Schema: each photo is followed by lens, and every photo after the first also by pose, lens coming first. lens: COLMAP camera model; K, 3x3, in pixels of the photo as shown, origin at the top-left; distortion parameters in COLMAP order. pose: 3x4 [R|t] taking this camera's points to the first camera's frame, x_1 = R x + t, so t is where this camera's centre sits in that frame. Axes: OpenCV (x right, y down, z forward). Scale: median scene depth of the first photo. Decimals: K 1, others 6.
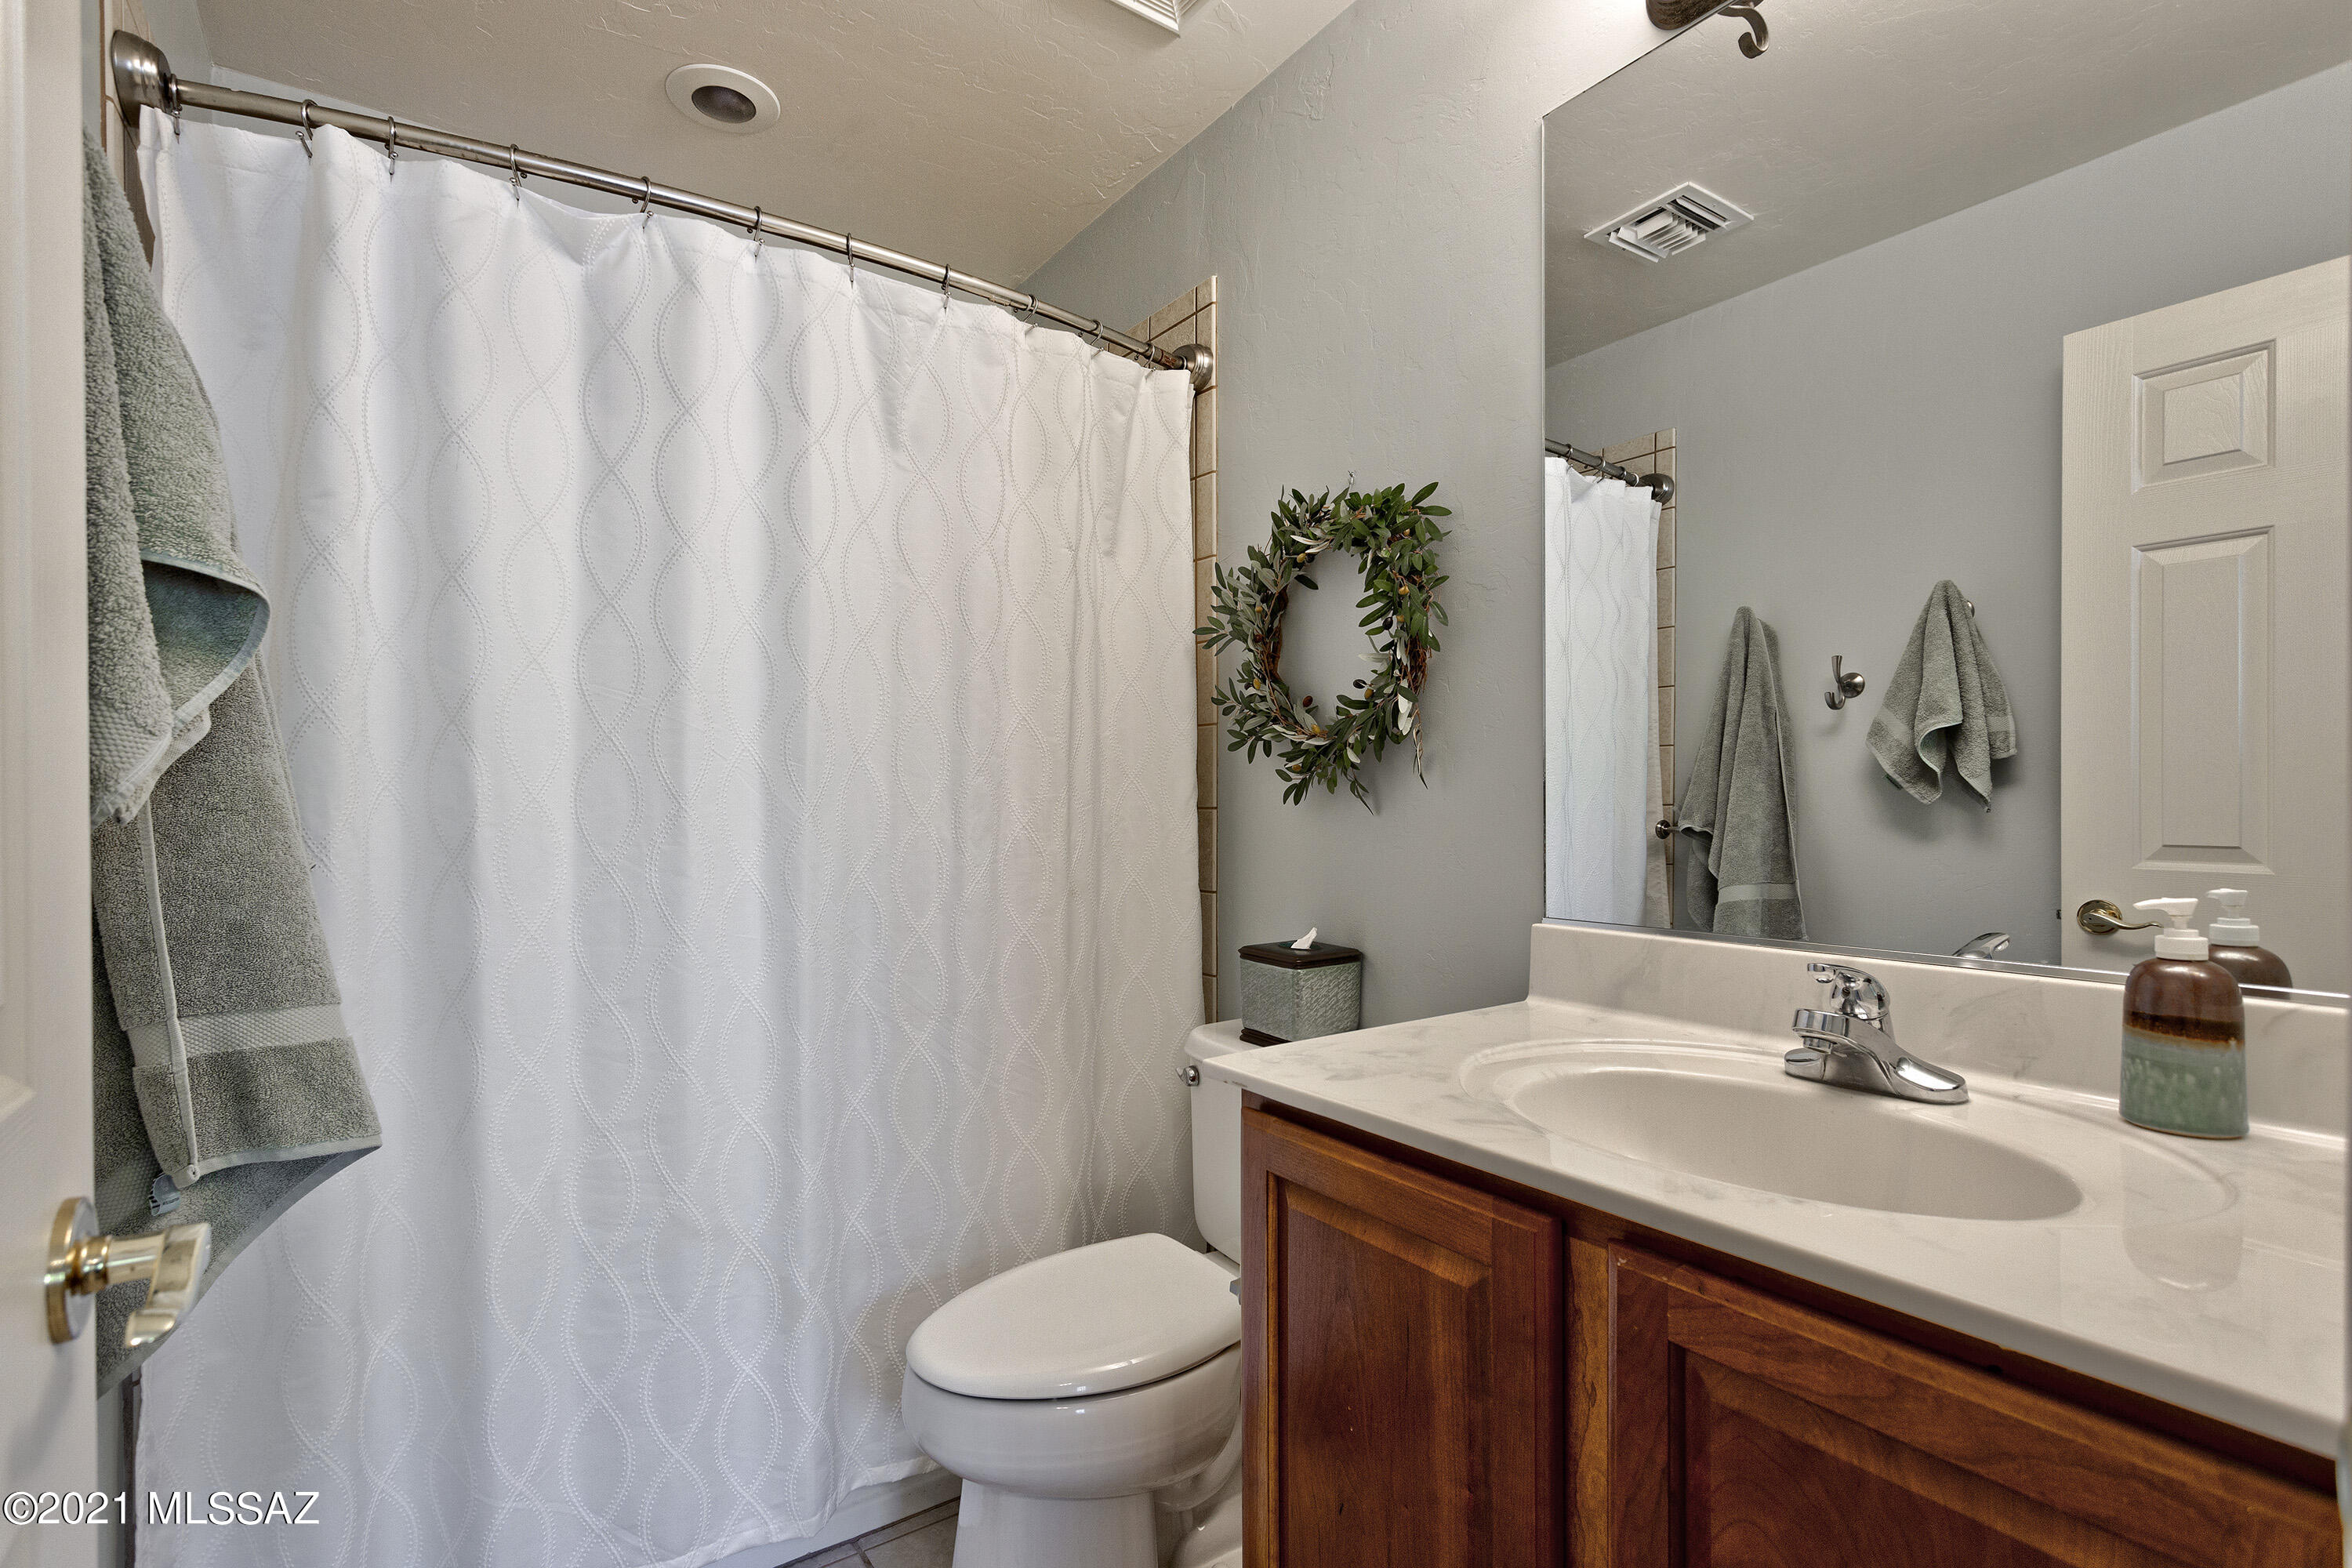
lens RADIAL K [[1101.3, 0, 1176.0], [0, 1101.3, 784.0], [0, 0, 1]] dist [0.001367, 0.000627]
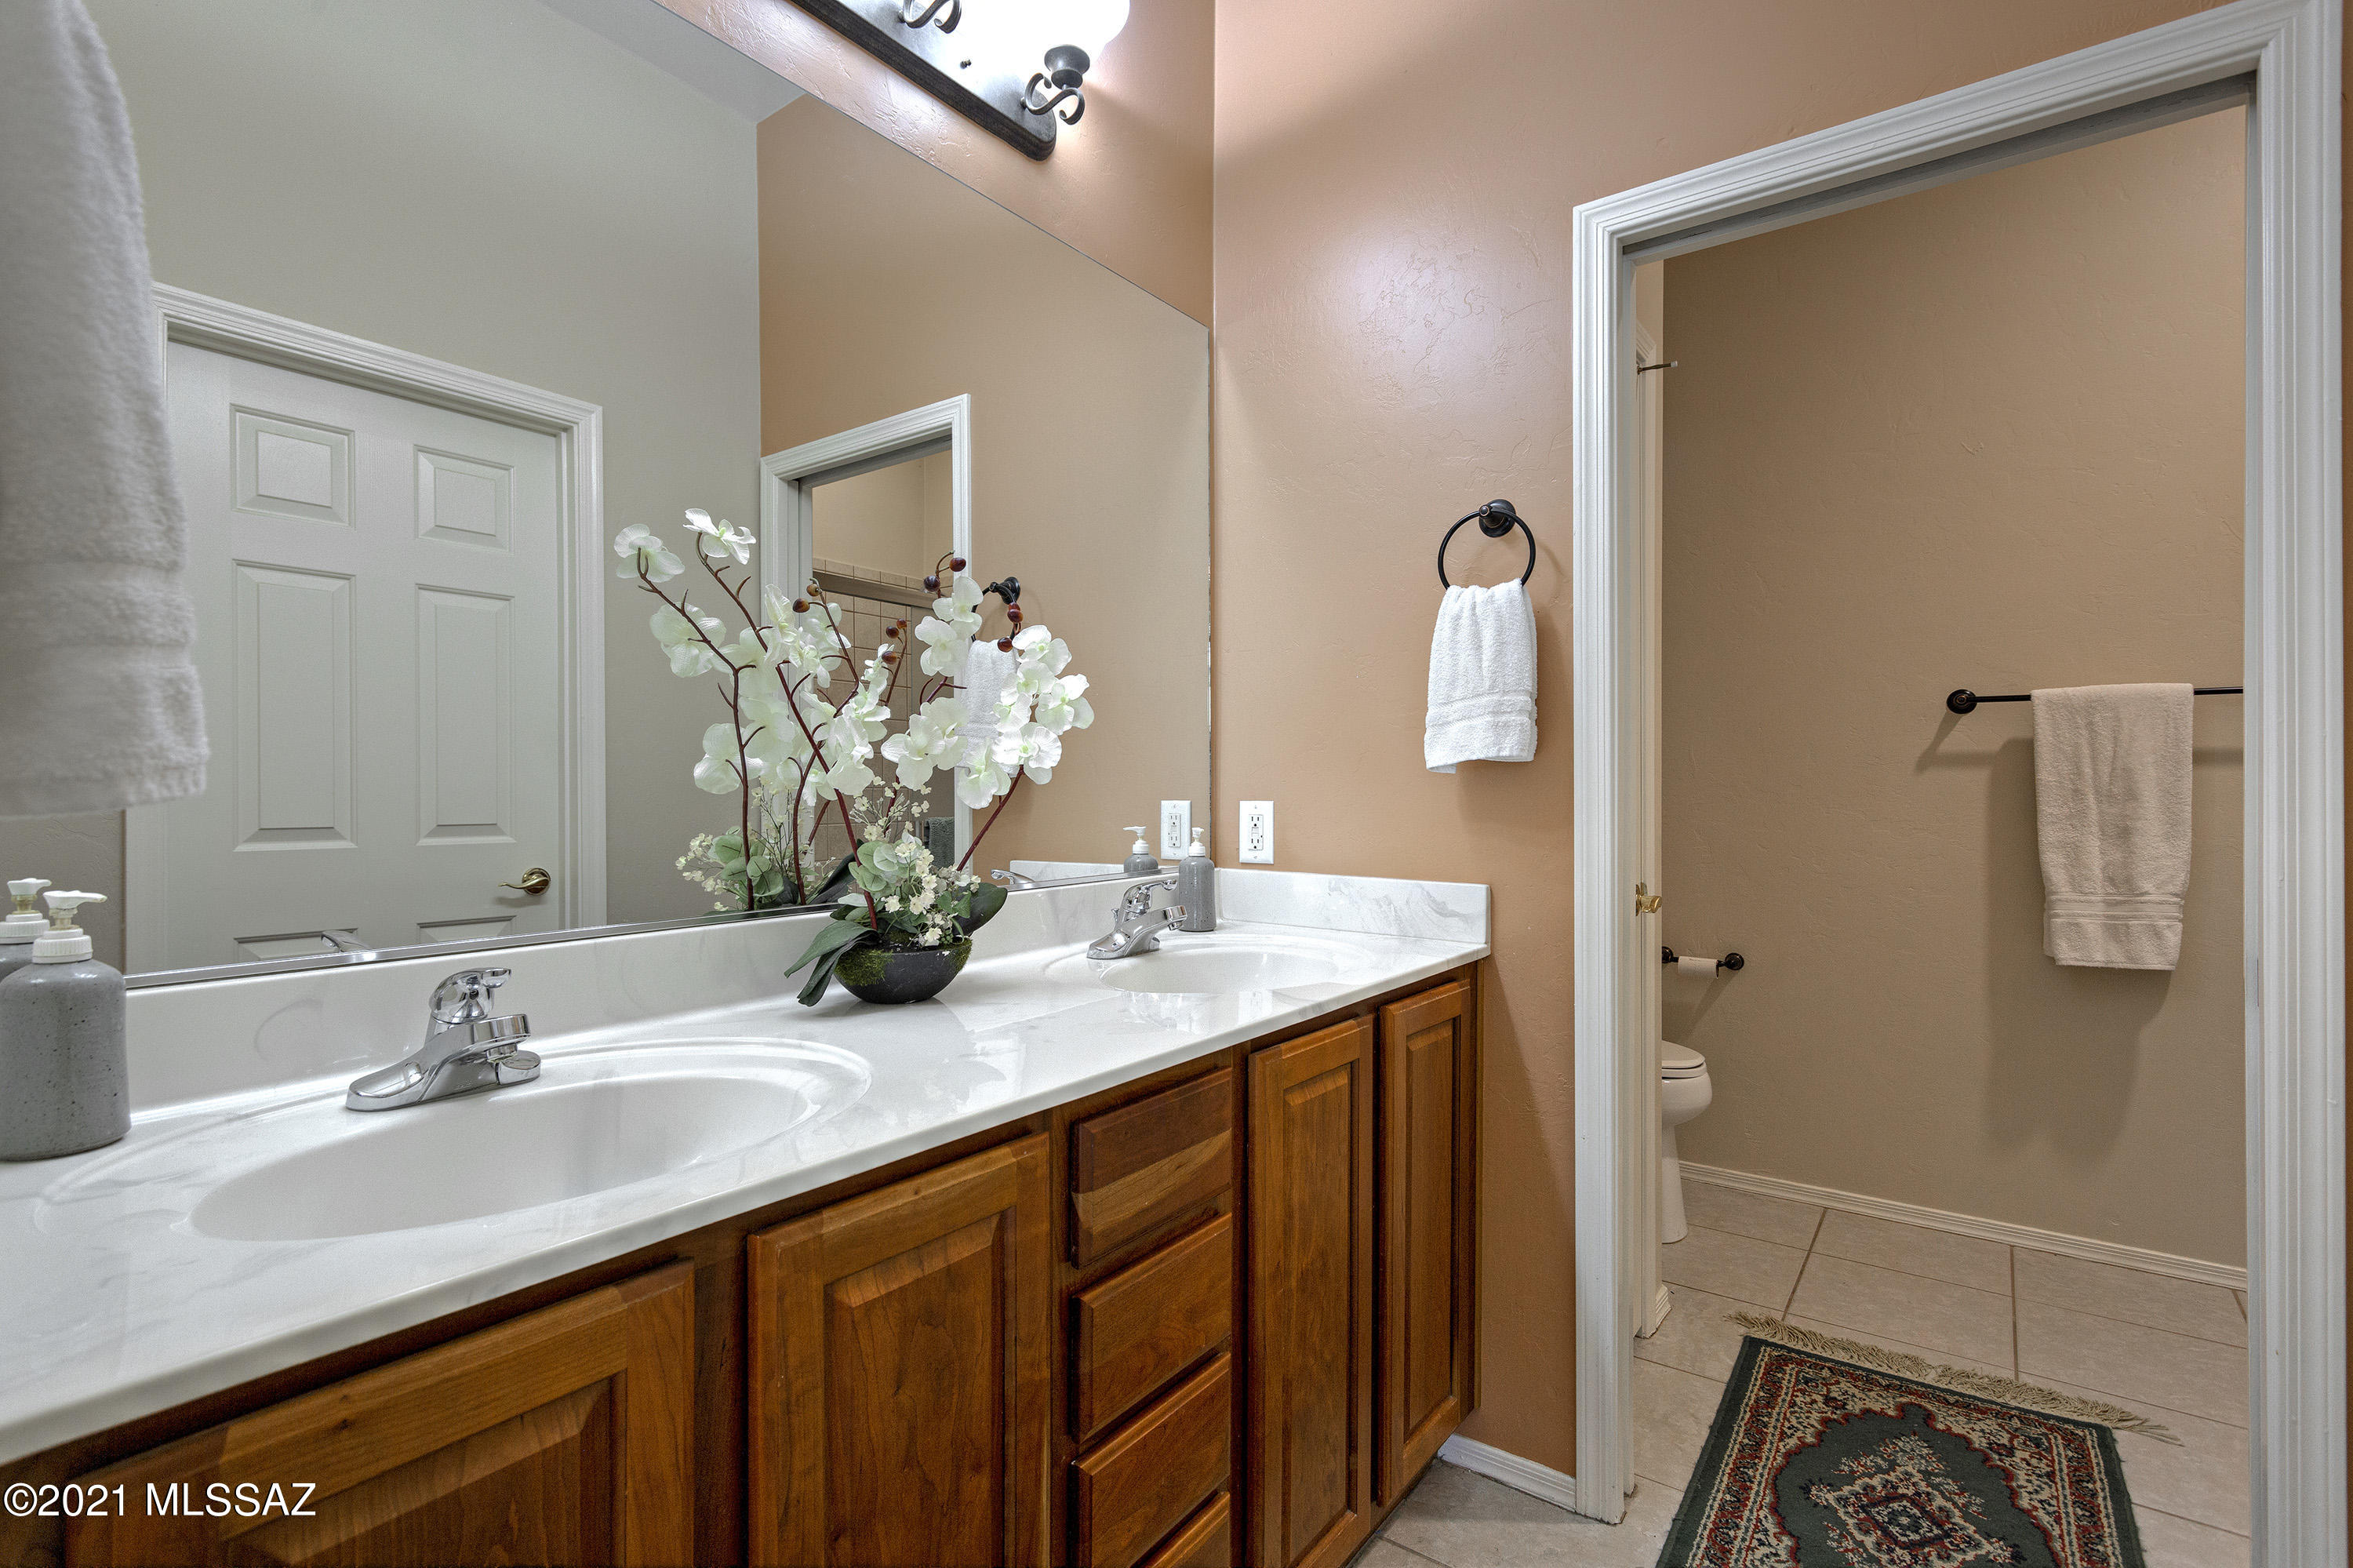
lens RADIAL K [[1101.8, 0, 1176.5], [0, 1101.8, 784.0], [0, 0, 1]] dist [0.001367, 0.000627]
pose [[-0.306302, 0.002171, 0.951932, -0.450030], [0.000290, 0.999998, -0.002188, 0.017270], [-0.951934, -0.000394, -0.306301, 0.673979]]
